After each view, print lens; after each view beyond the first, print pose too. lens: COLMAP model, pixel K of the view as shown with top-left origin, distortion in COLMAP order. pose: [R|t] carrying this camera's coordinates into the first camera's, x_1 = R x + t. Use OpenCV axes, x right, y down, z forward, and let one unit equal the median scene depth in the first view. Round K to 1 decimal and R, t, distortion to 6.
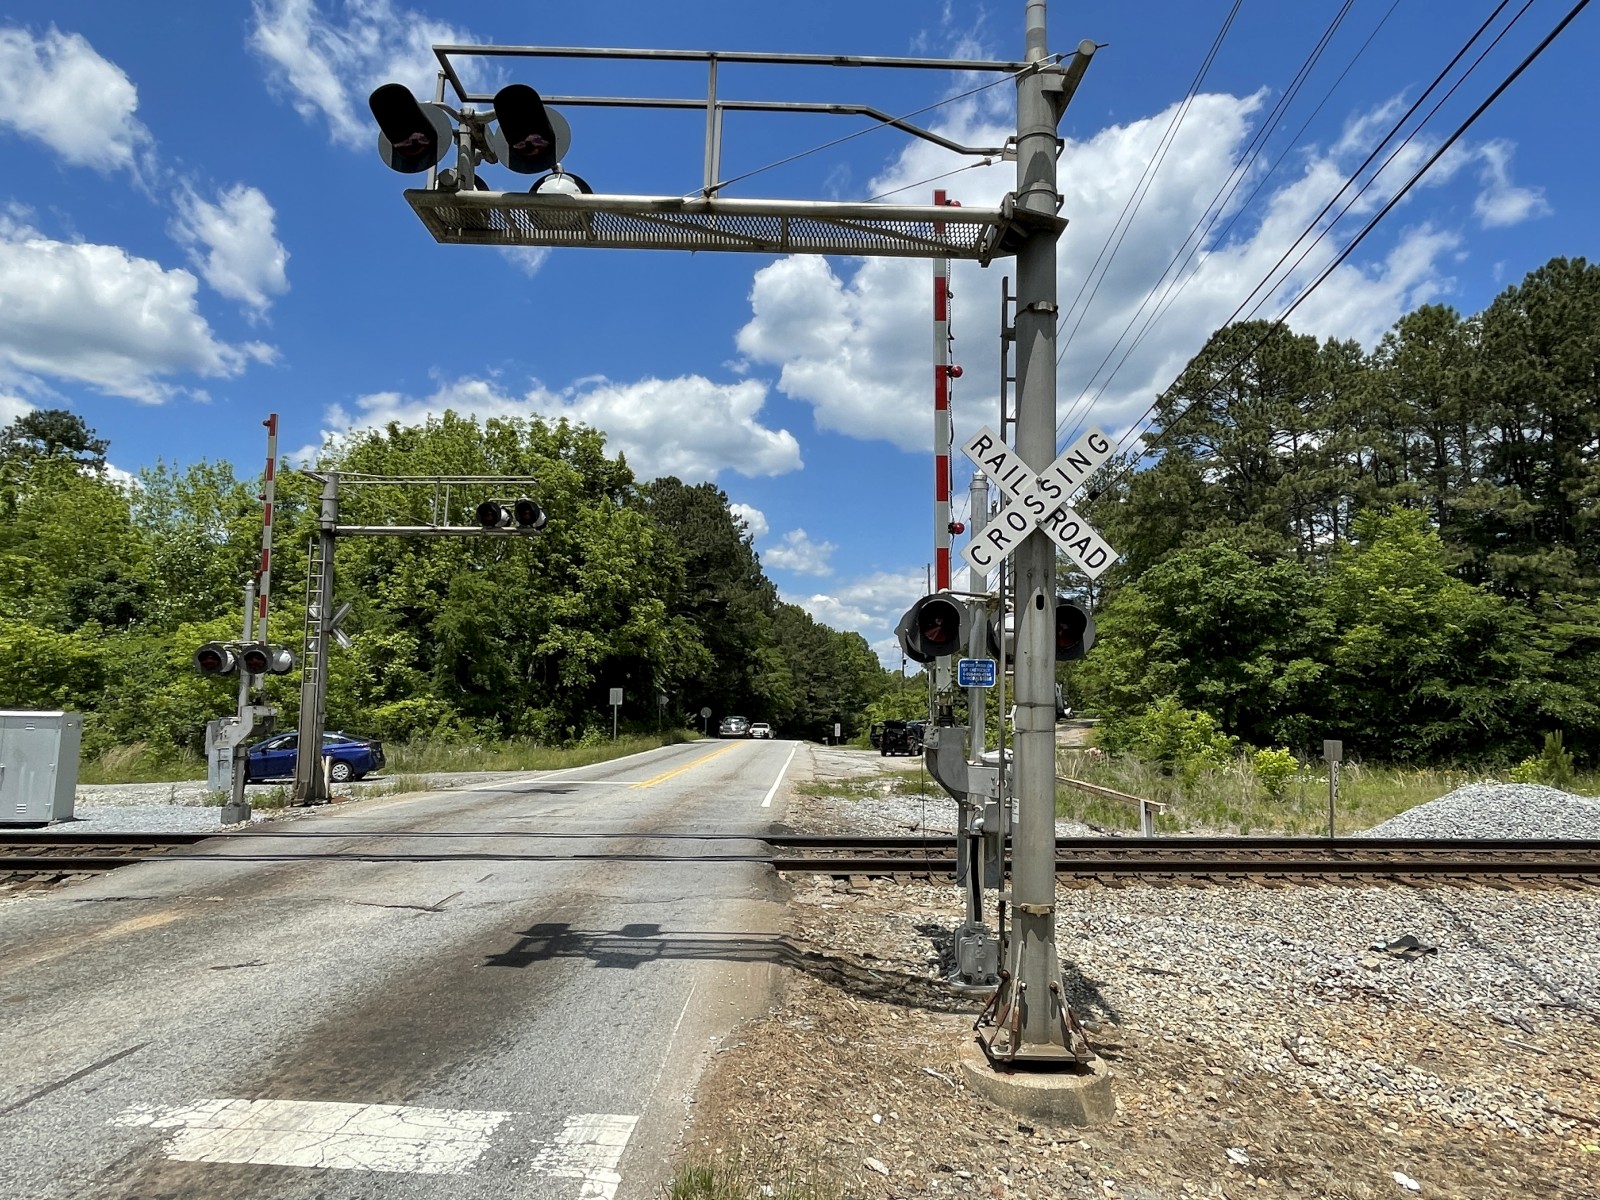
lens RADIAL K [[971.9, 0, 800.0], [0, 971.9, 600.0], [0, 0, 1]] dist [0.003446, -0.000107]
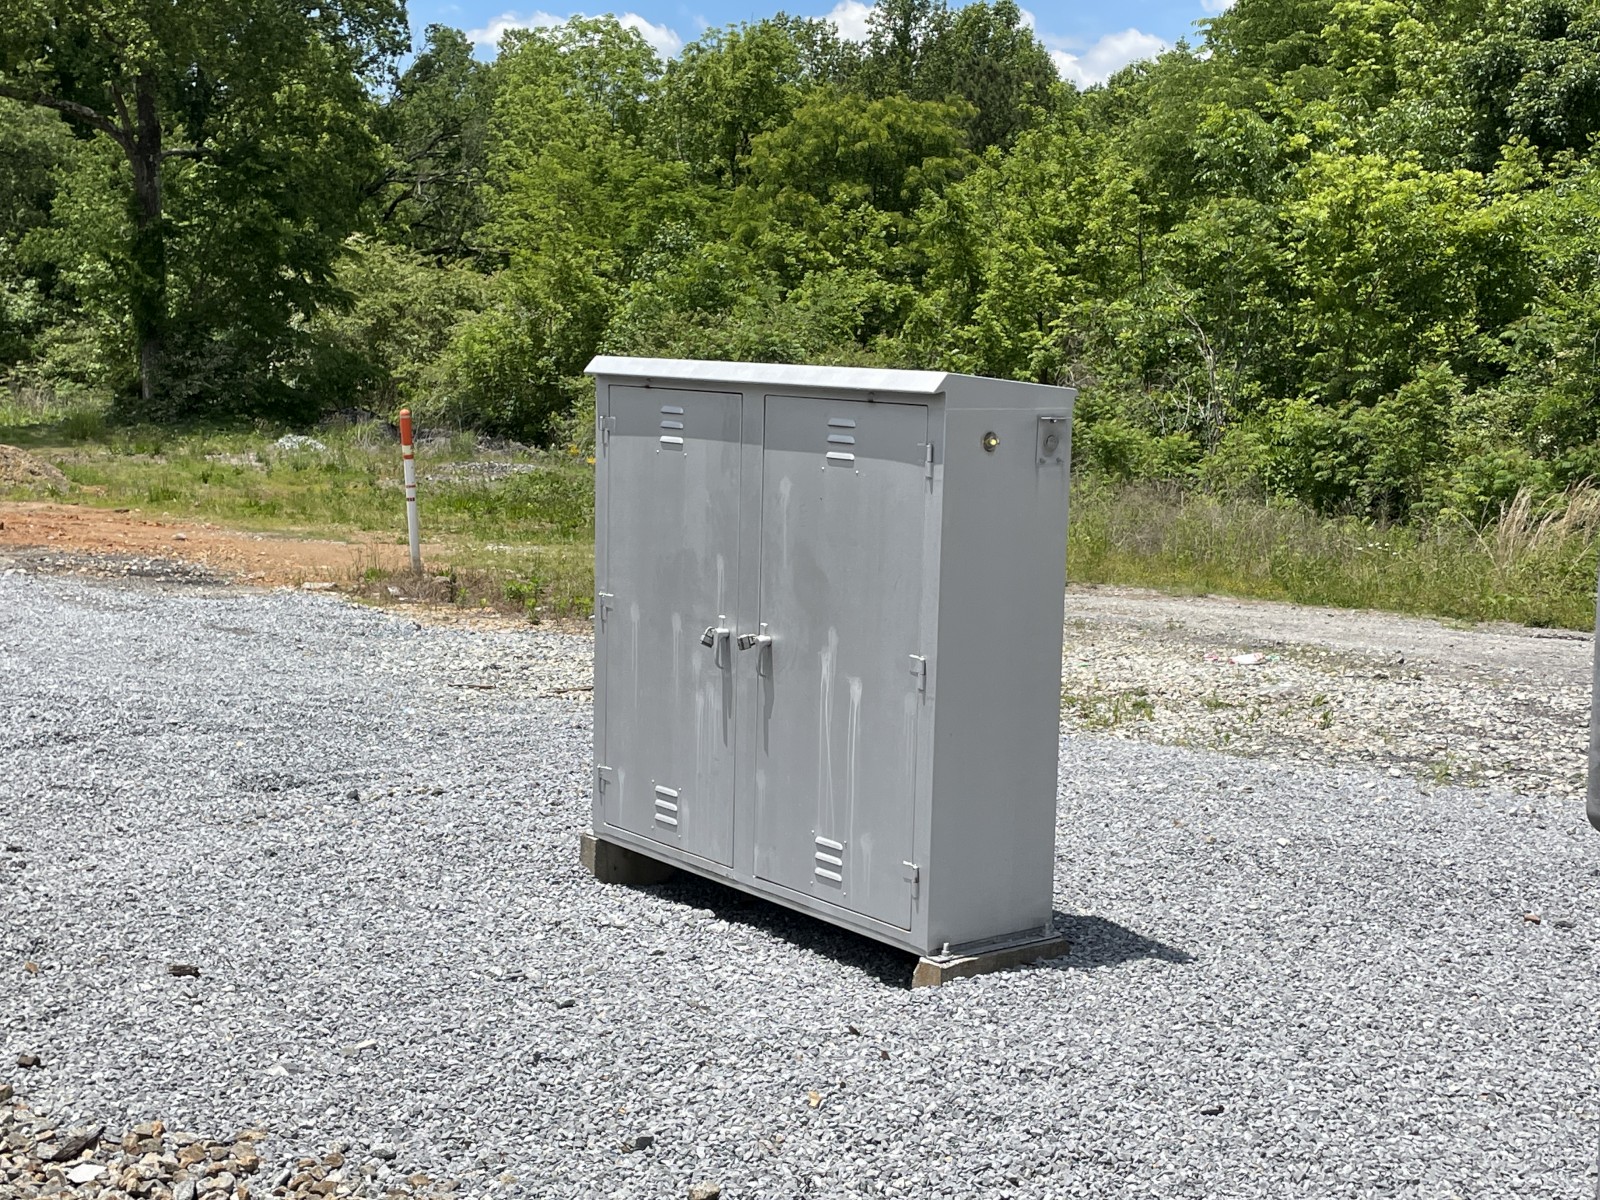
lens RADIAL K [[2135.7, 0, 800.0], [0, 2135.7, 600.0], [0, 0, 1]] dist [0.172122, -0.416917]
pose [[0.548255, 0.099632, -0.830355, -0.199221], [0.072209, 0.983531, 0.165688, 0.041106], [0.833188, -0.150799, 0.532032, 0.349463]]
